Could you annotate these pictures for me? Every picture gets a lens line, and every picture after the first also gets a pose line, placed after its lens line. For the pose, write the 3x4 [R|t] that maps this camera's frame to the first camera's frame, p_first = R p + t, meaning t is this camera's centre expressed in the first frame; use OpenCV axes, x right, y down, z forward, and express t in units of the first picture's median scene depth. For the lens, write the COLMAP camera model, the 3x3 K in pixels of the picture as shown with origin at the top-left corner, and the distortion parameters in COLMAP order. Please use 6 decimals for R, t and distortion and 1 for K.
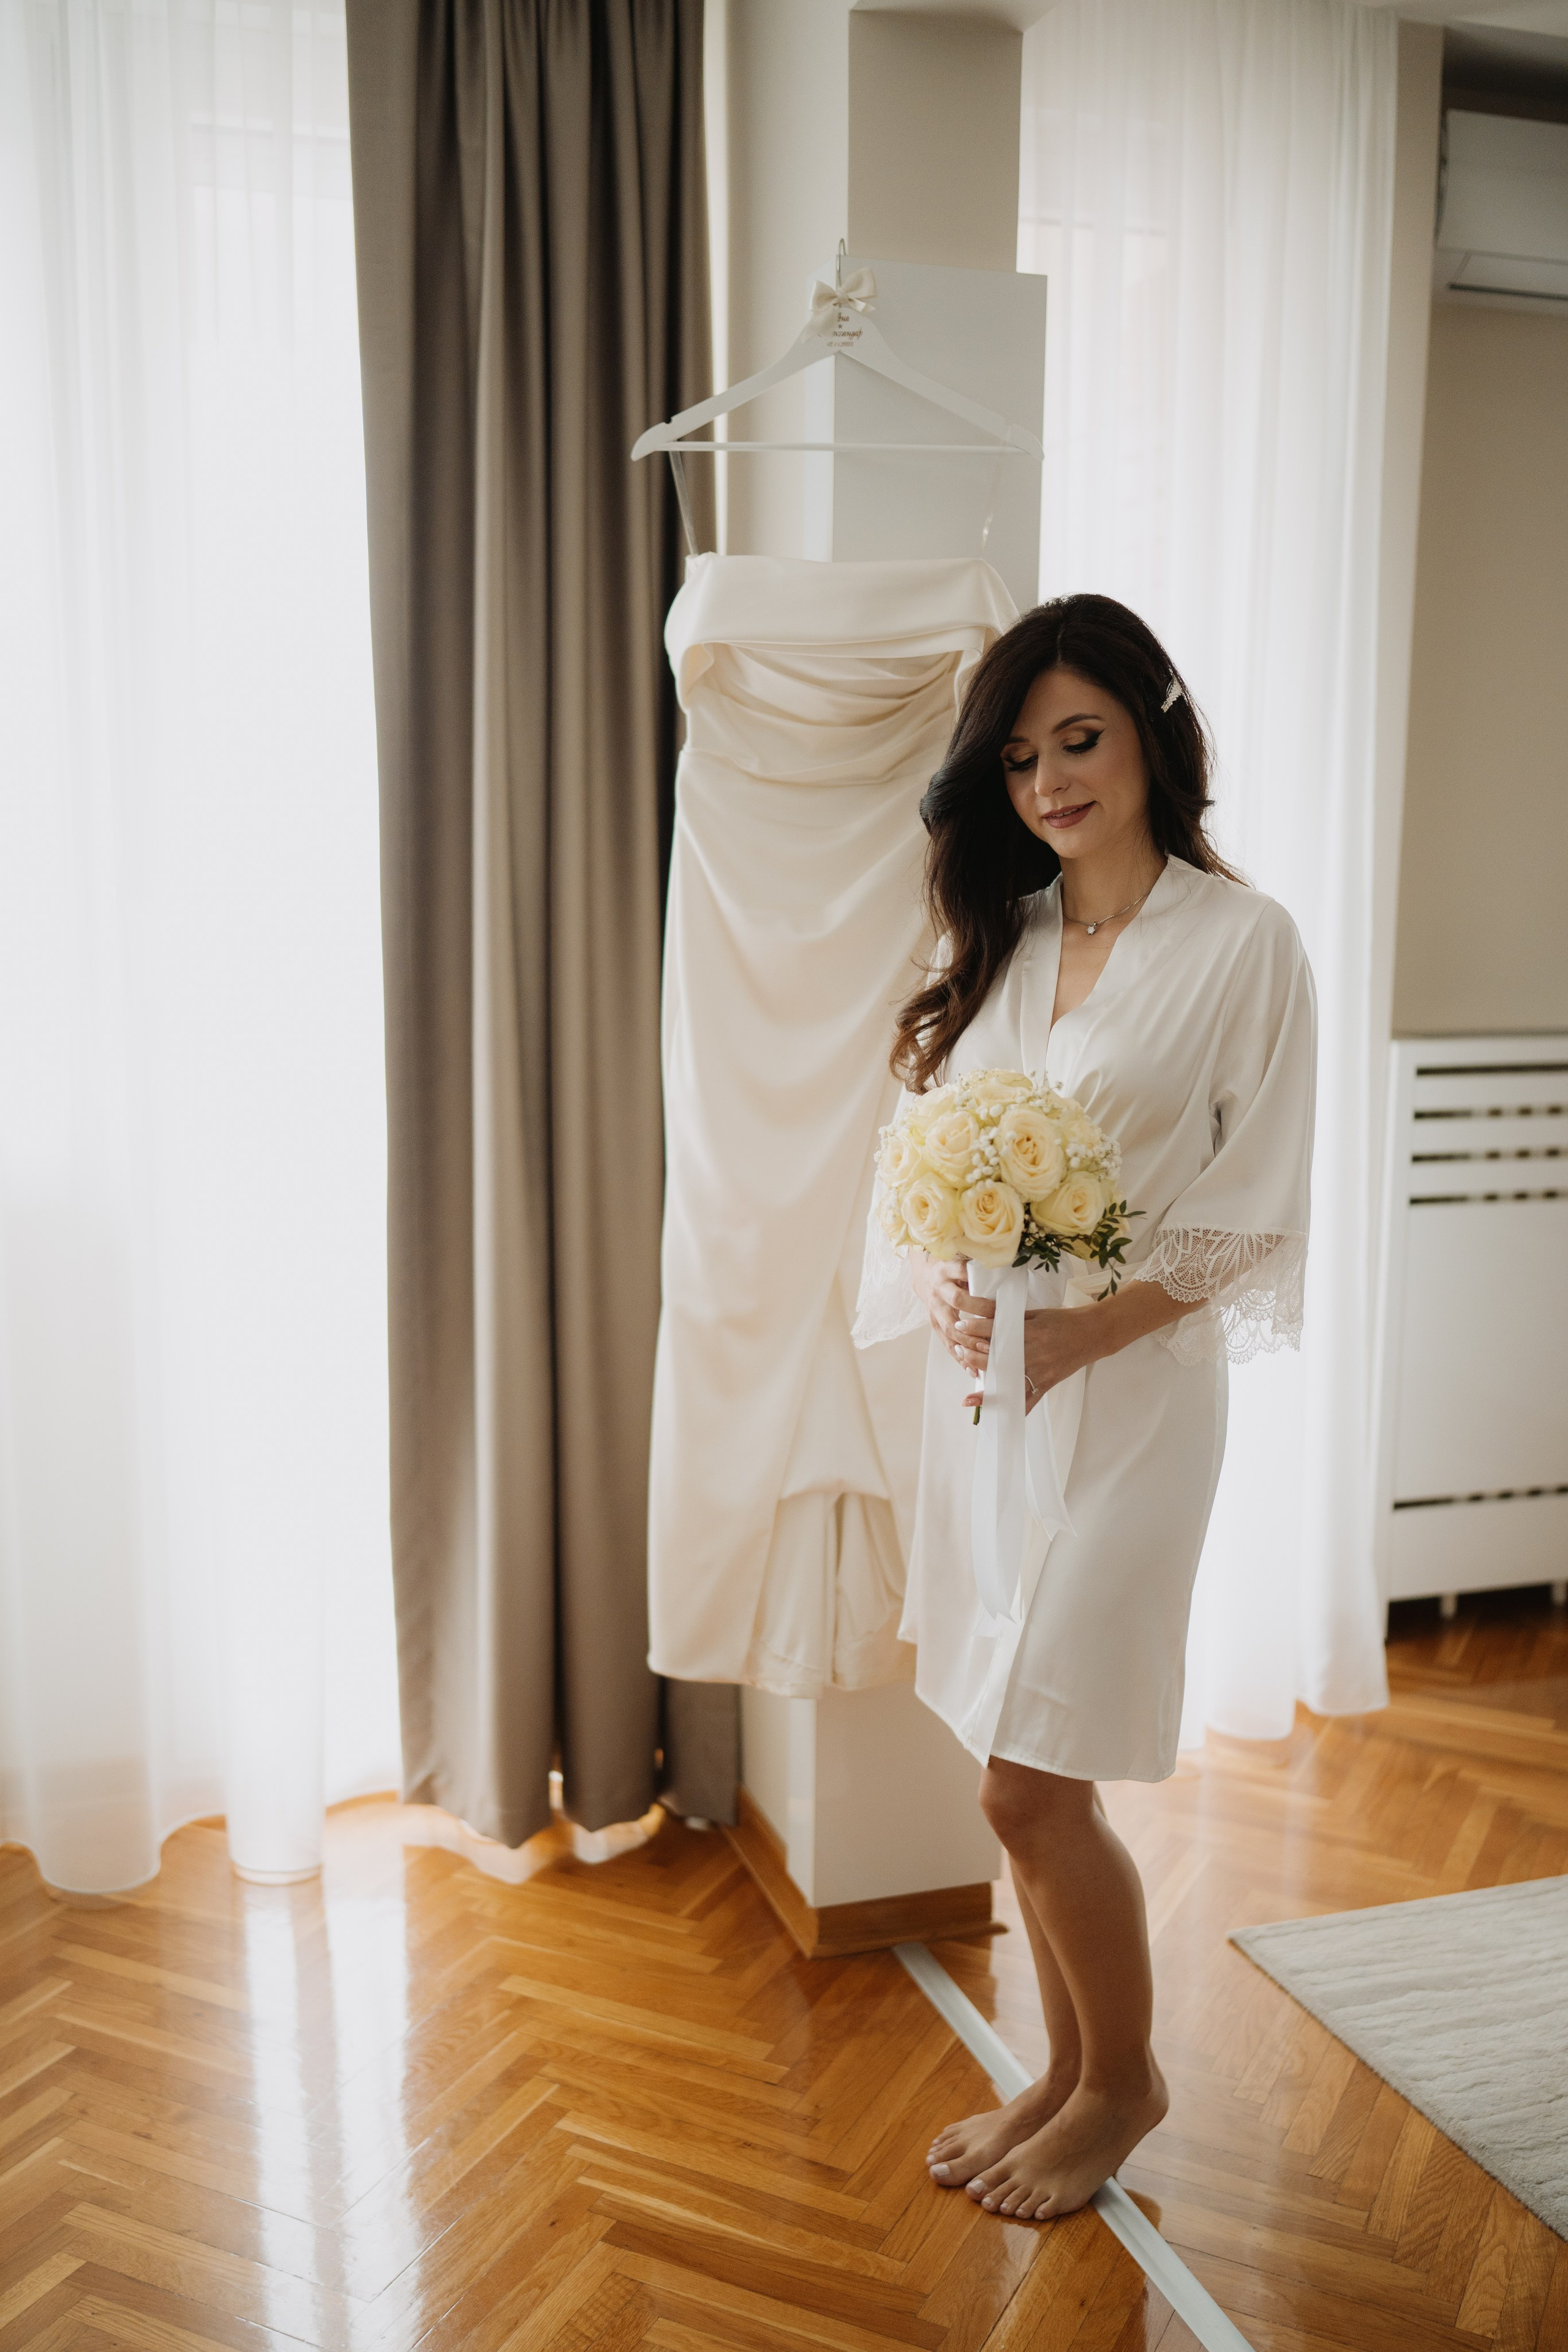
lens RADIAL K [[2305.3, 0, 784.0], [0, 2305.3, 1176.0], [0, 0, 1]] dist [0.055602, -0.004468]
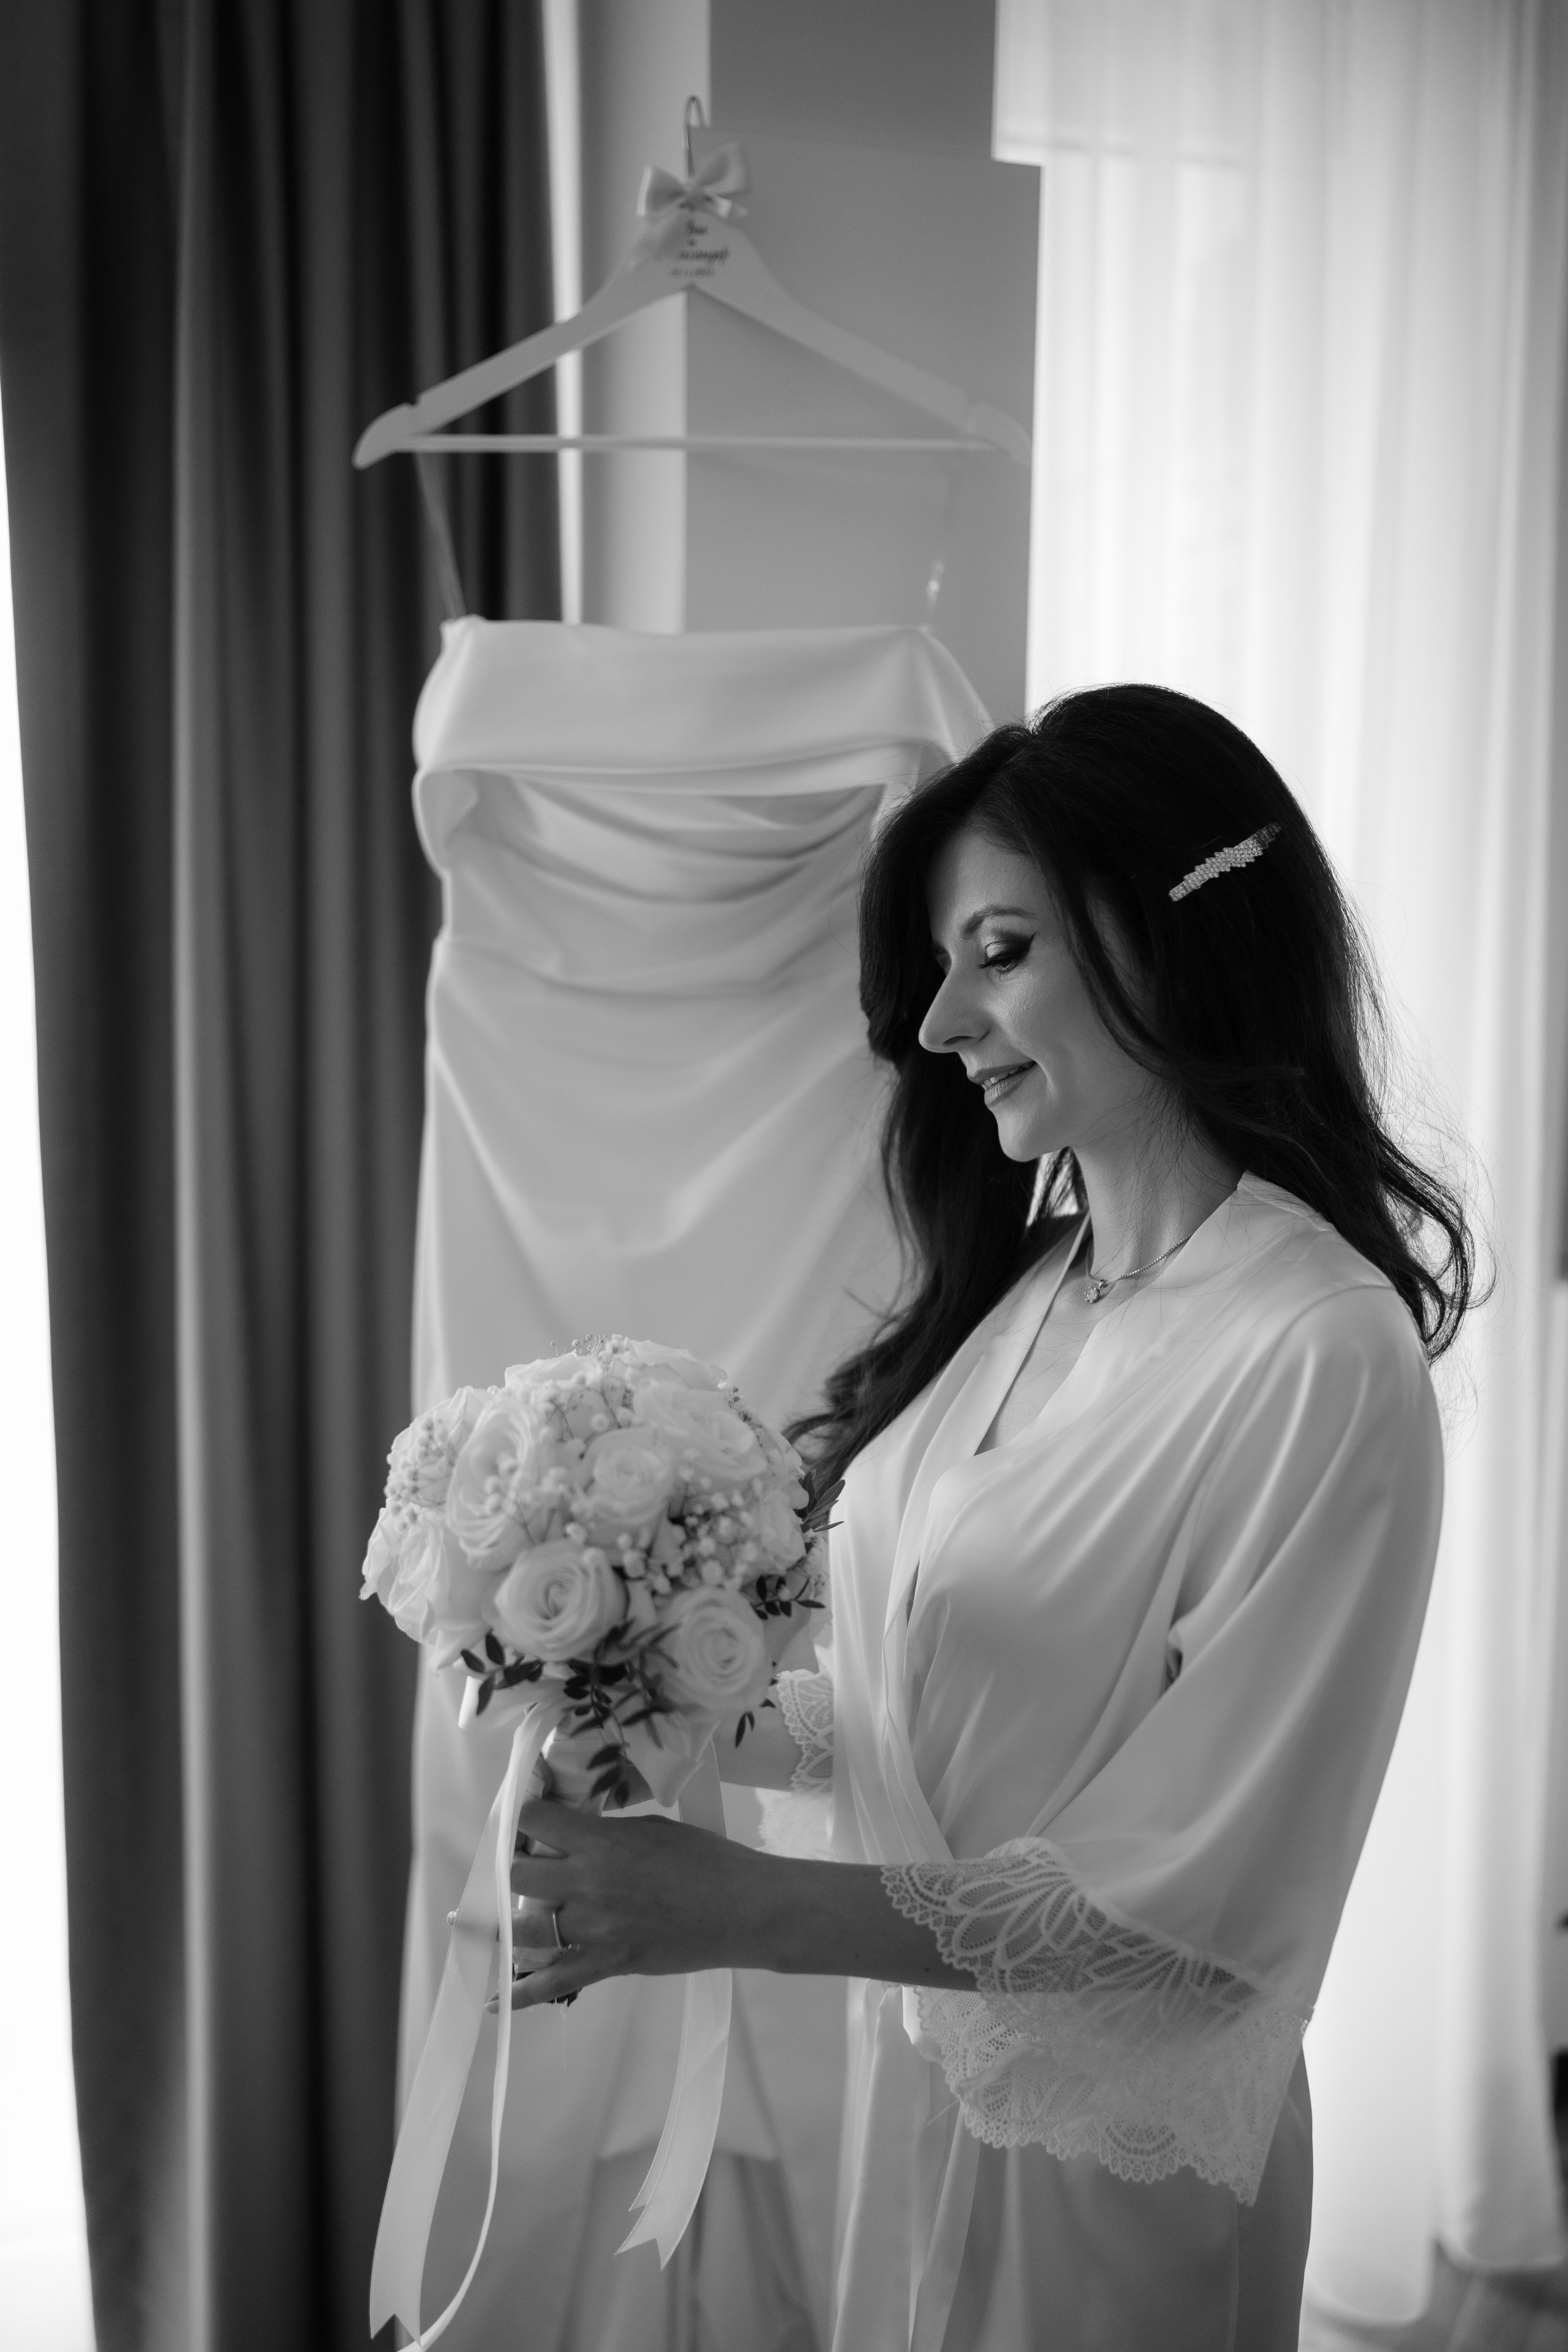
lens RADIAL K [[2305.3, 0, 784.0], [0, 2305.3, 1176.0], [0, 0, 1]] dist [0.055602, -0.004468]
pose [[0.999271, 0.007071, -0.037527, 0.071866], [-0.007959, 0.999690, -0.023571, -0.109999], [0.037349, 0.023853, 0.999018, 0.403266]]
